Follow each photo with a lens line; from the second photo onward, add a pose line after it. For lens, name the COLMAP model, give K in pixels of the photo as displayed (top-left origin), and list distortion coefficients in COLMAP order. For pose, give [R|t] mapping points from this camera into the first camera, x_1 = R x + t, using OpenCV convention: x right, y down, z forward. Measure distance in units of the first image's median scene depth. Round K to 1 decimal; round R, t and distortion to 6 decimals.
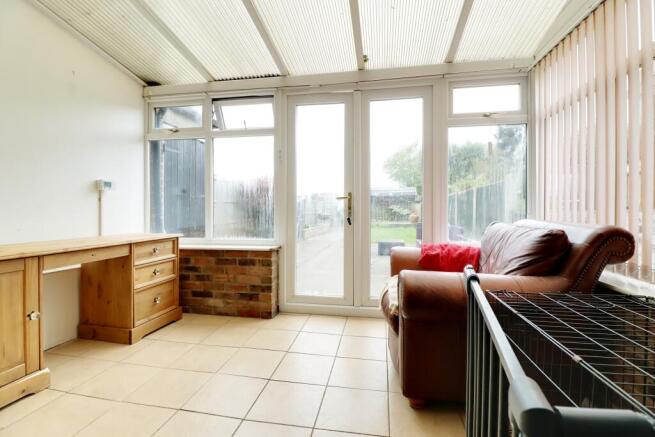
lens RADIAL K [[301.5, 0, 327.3], [0, 301.5, 213.9], [0, 0, 1]] dist [-0.003103, -0.000729]
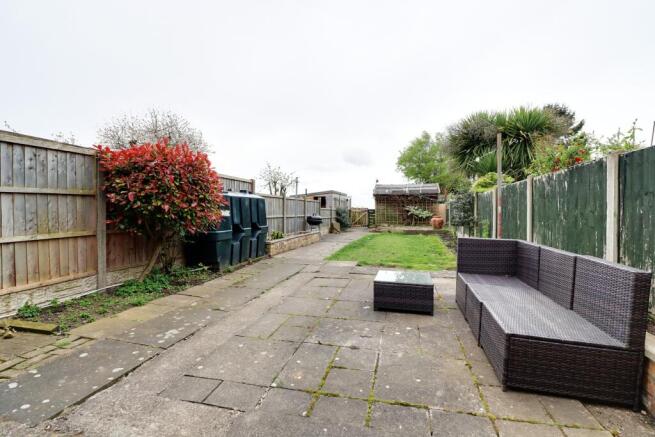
lens RADIAL K [[301.5, 0, 331.7], [0, 301.5, 217.0], [0, 0, 1]] dist [-0.003103, -0.000729]
pose [[0.999528, 0.003109, -0.030567, 0.039938], [-0.002999, 0.999989, 0.003634, -0.001658], [0.030578, -0.003541, 0.999526, 0.209834]]
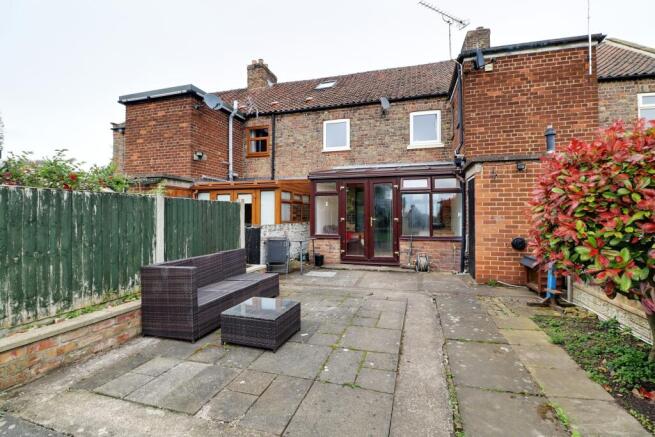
lens RADIAL K [[301.5, 0, 328.4], [0, 301.5, 216.2], [0, 0, 1]] dist [-0.003103, -0.000729]
pose [[-0.995920, -0.005230, 0.090094, -0.003171], [-0.004068, 0.999906, 0.013073, -0.050482], [-0.090154, 0.012653, -0.995847, 1.300017]]
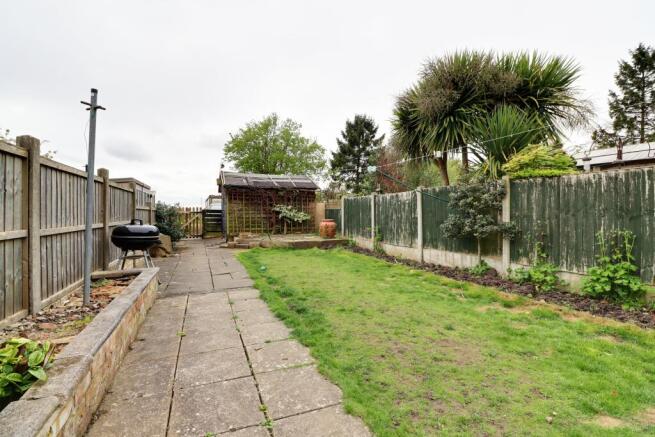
lens RADIAL K [[301.5, 0, 332.0], [0, 301.5, 215.9], [0, 0, 1]] dist [-0.003103, -0.000729]
pose [[0.808204, -0.004950, 0.588881, -0.025026], [0.008285, 0.999961, -0.002965, -0.006507], [-0.588844, 0.007275, 0.808214, 0.525319]]
